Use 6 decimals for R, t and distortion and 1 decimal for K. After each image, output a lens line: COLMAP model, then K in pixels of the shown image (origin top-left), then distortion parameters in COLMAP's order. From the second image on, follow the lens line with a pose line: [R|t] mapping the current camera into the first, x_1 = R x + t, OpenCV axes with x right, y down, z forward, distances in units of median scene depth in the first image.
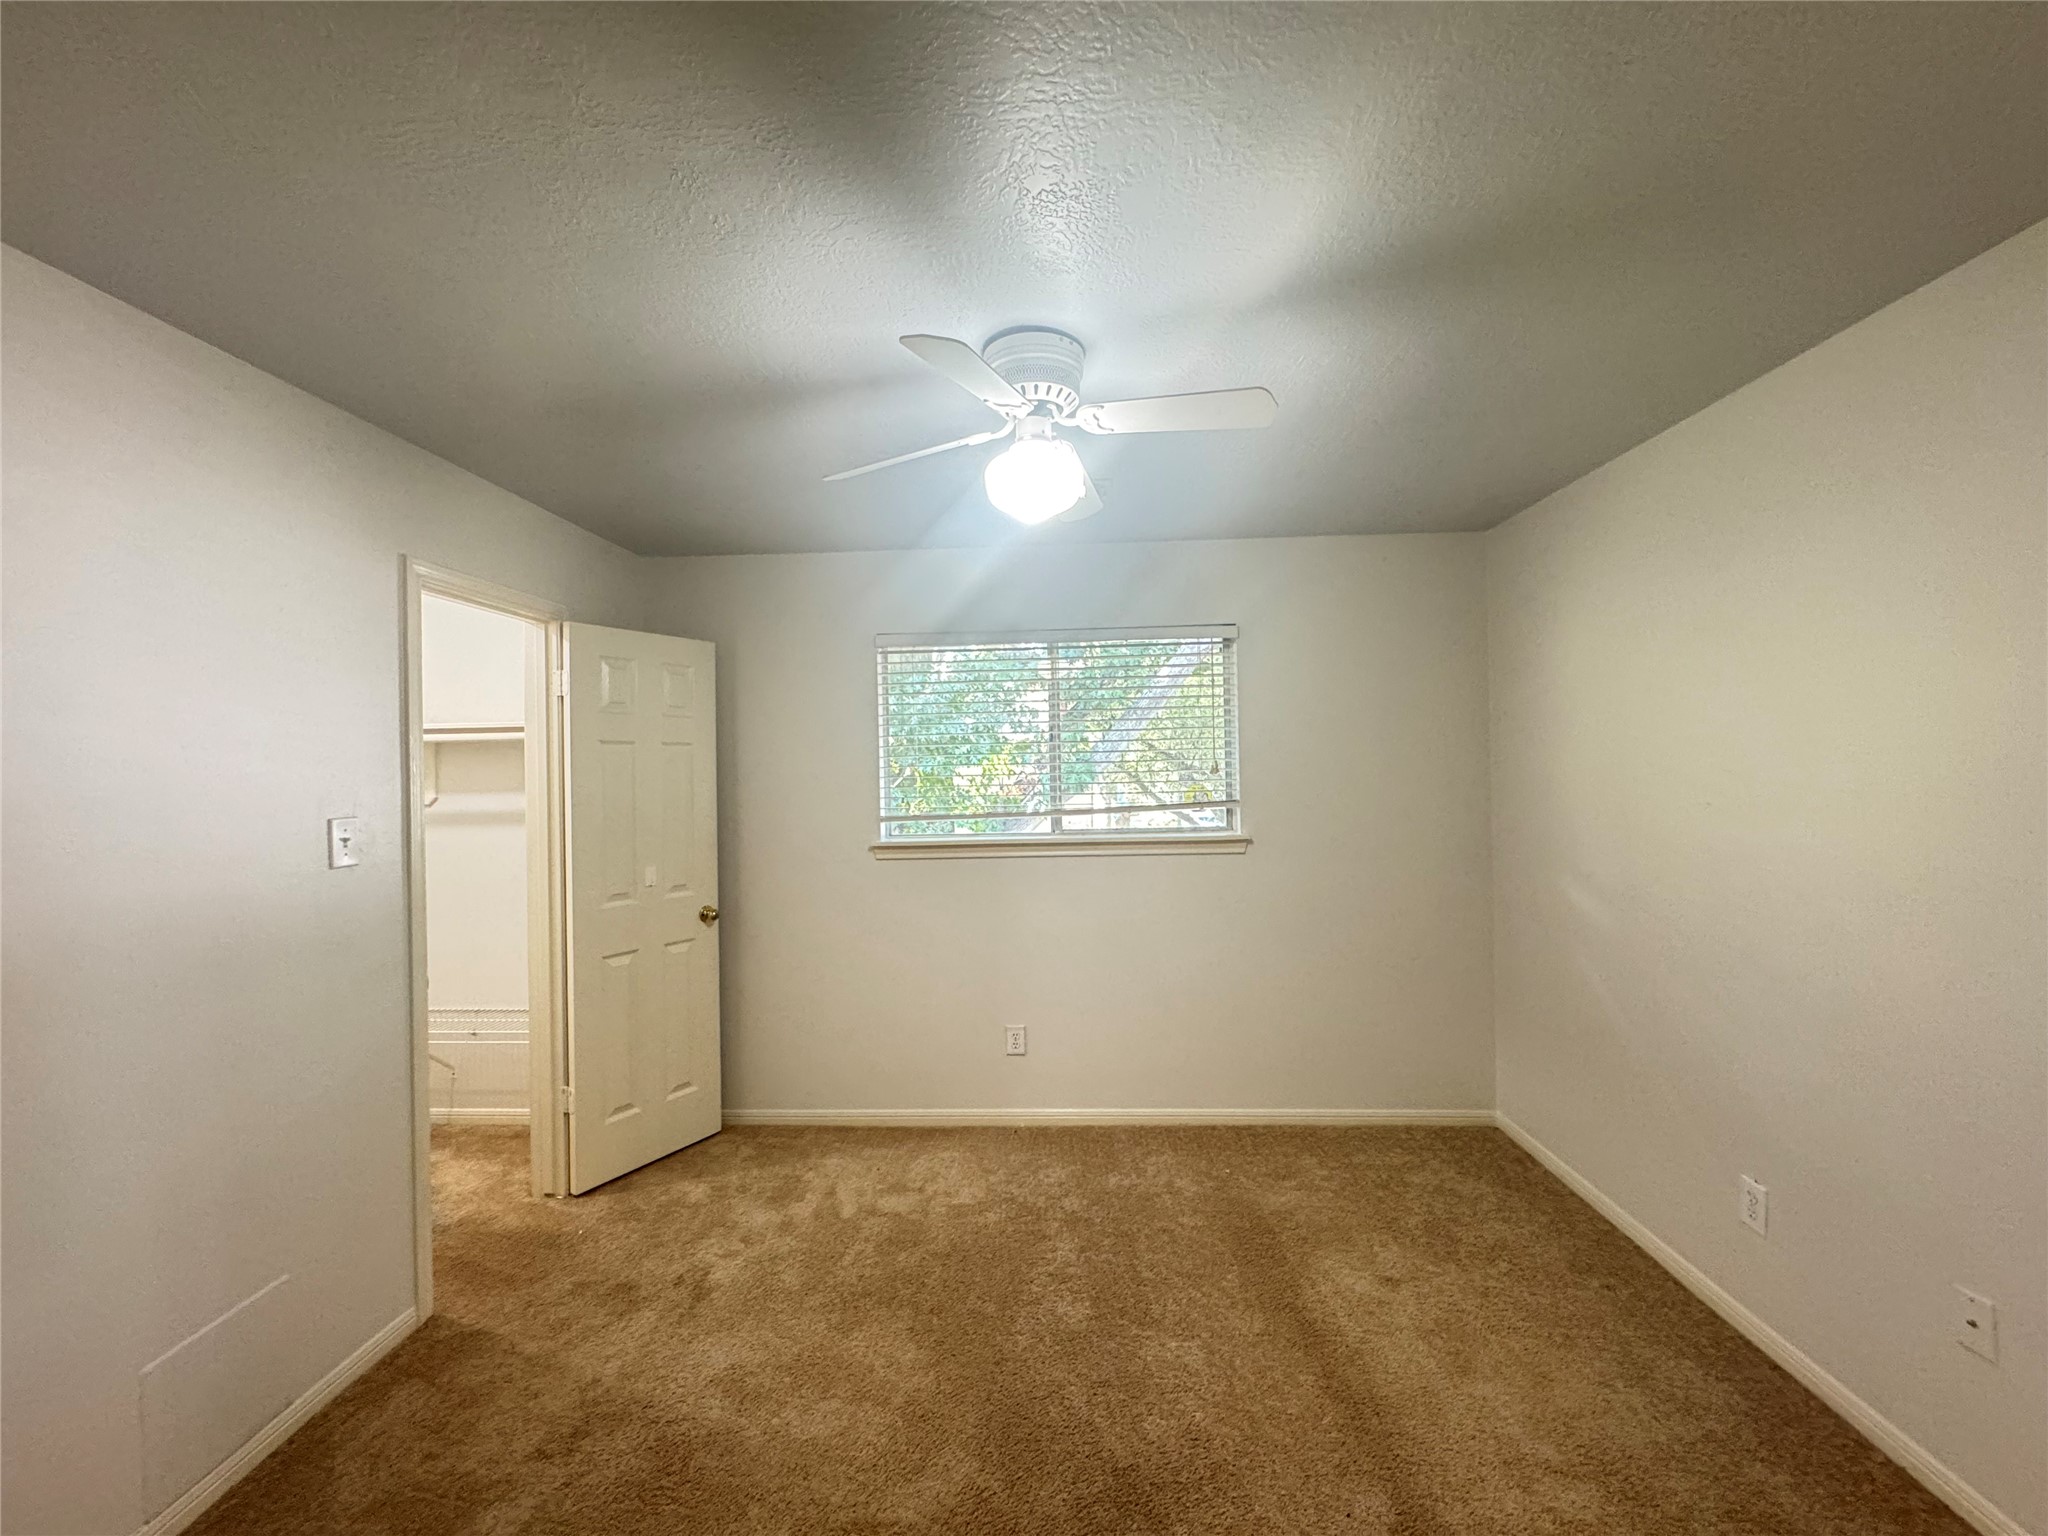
lens RADIAL K [[820.3, 0, 1017.9], [0, 820.3, 761.7], [0, 0, 1]] dist [-0.005048, 0.000801]
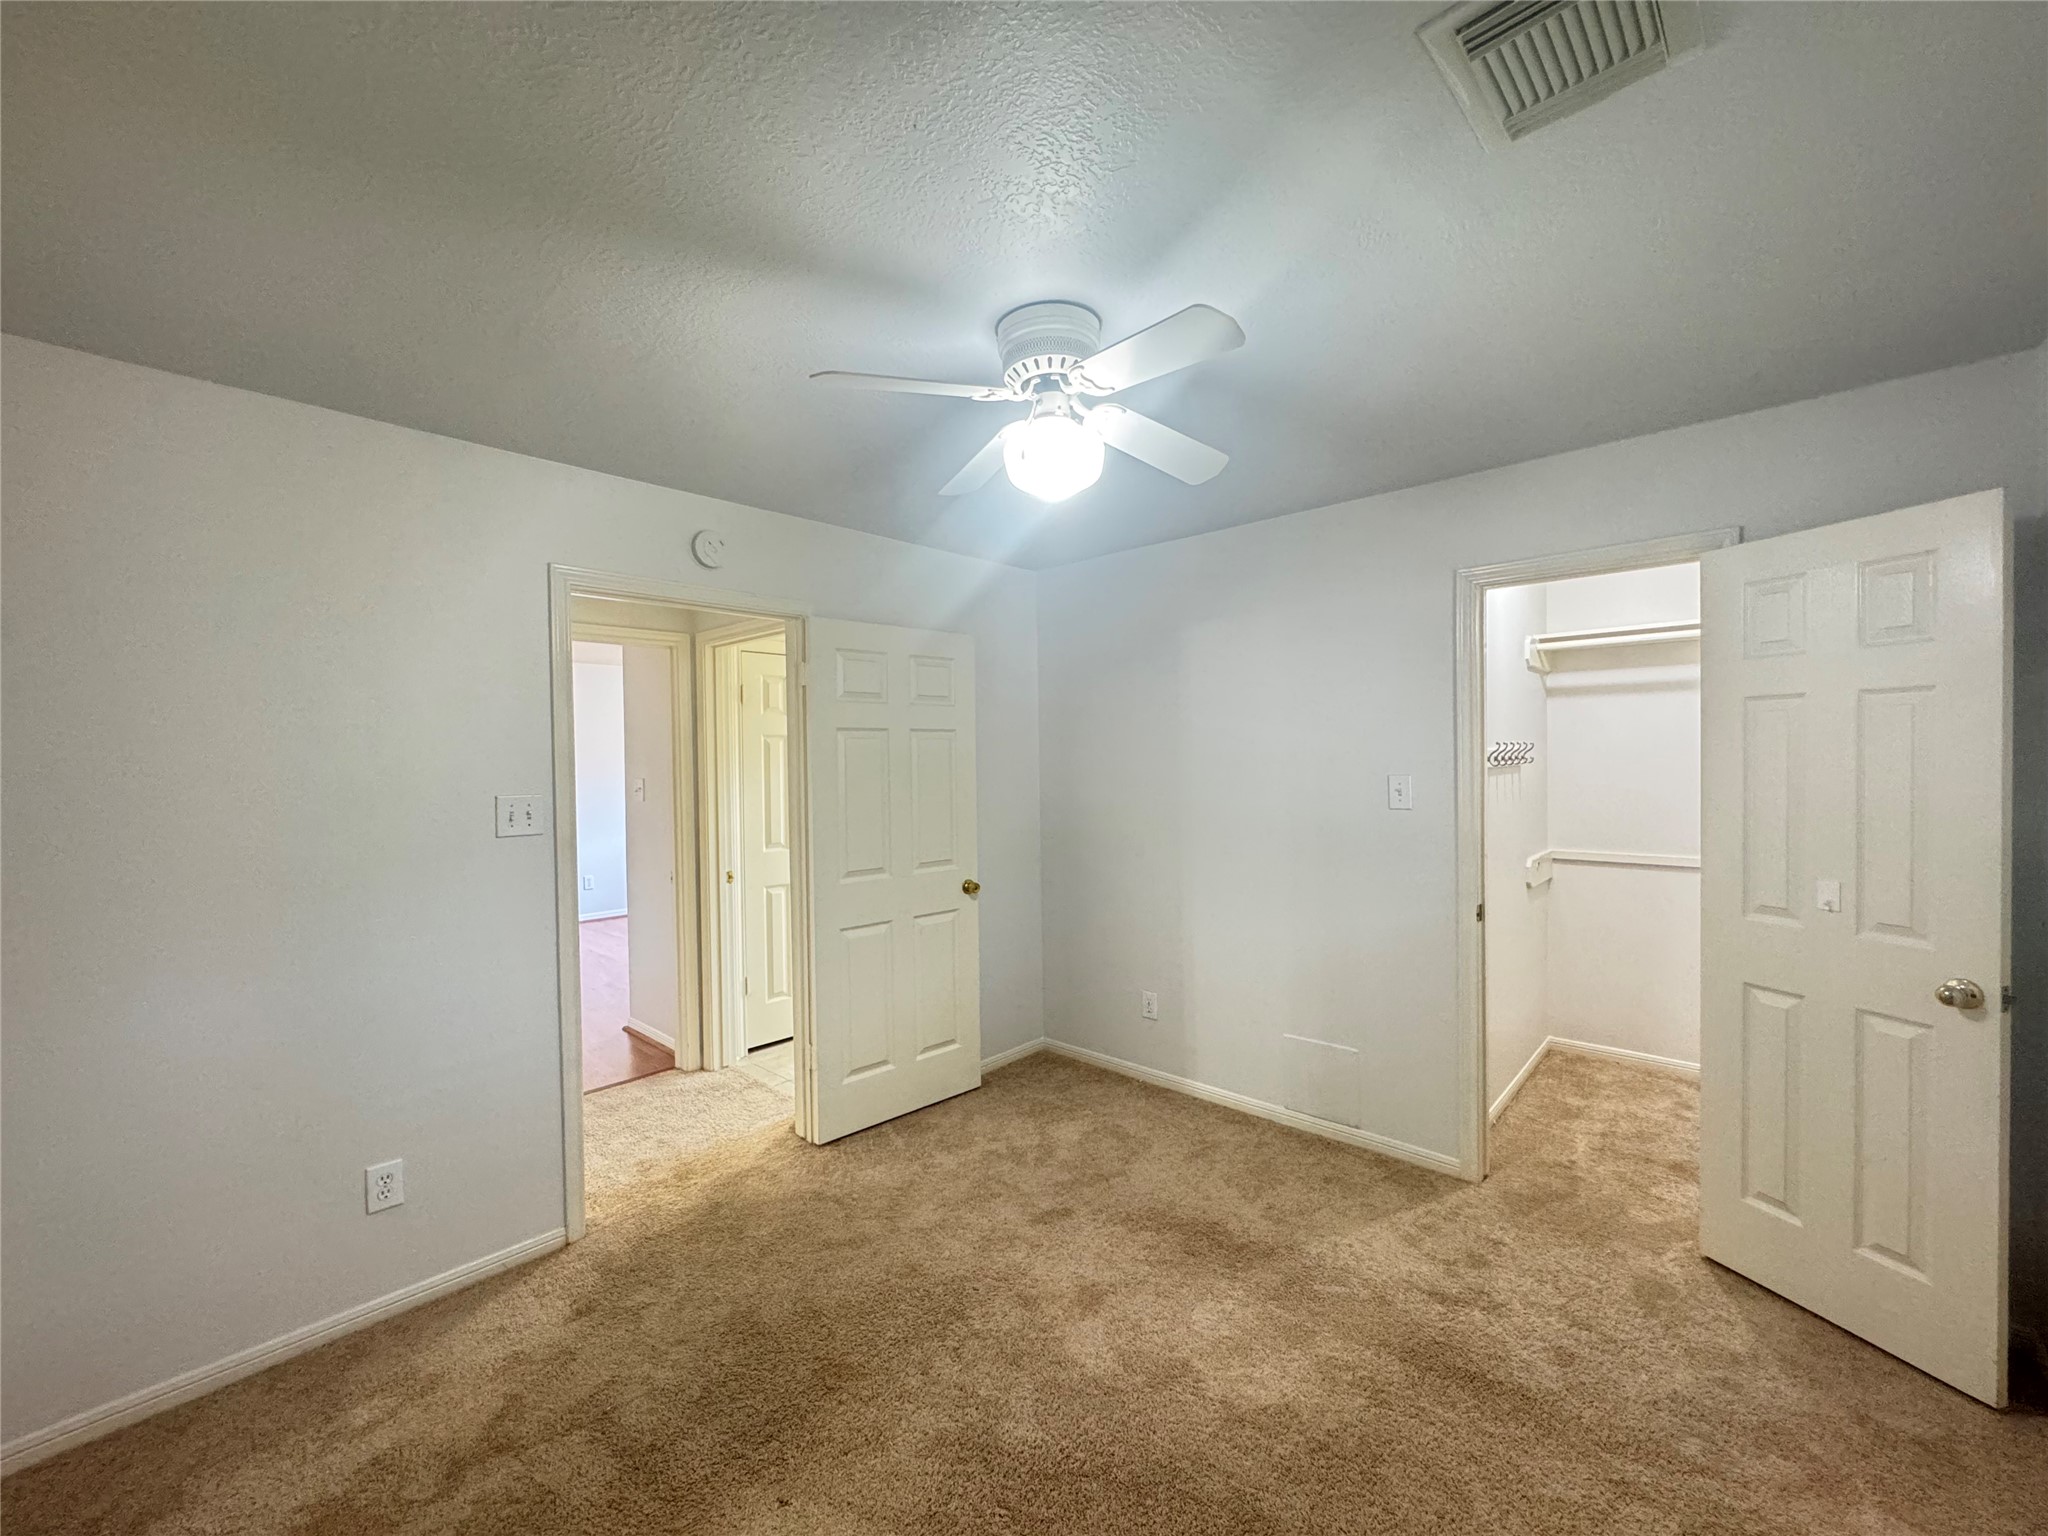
lens RADIAL K [[820.3, 0, 1020.6], [0, 820.3, 773.8], [0, 0, 1]] dist [-0.005048, 0.000801]
pose [[-0.650230, 0.036594, -0.758856, 0.552019], [0.030993, 0.999286, 0.021632, 0.009942], [0.759105, -0.009453, -0.650899, 1.104921]]
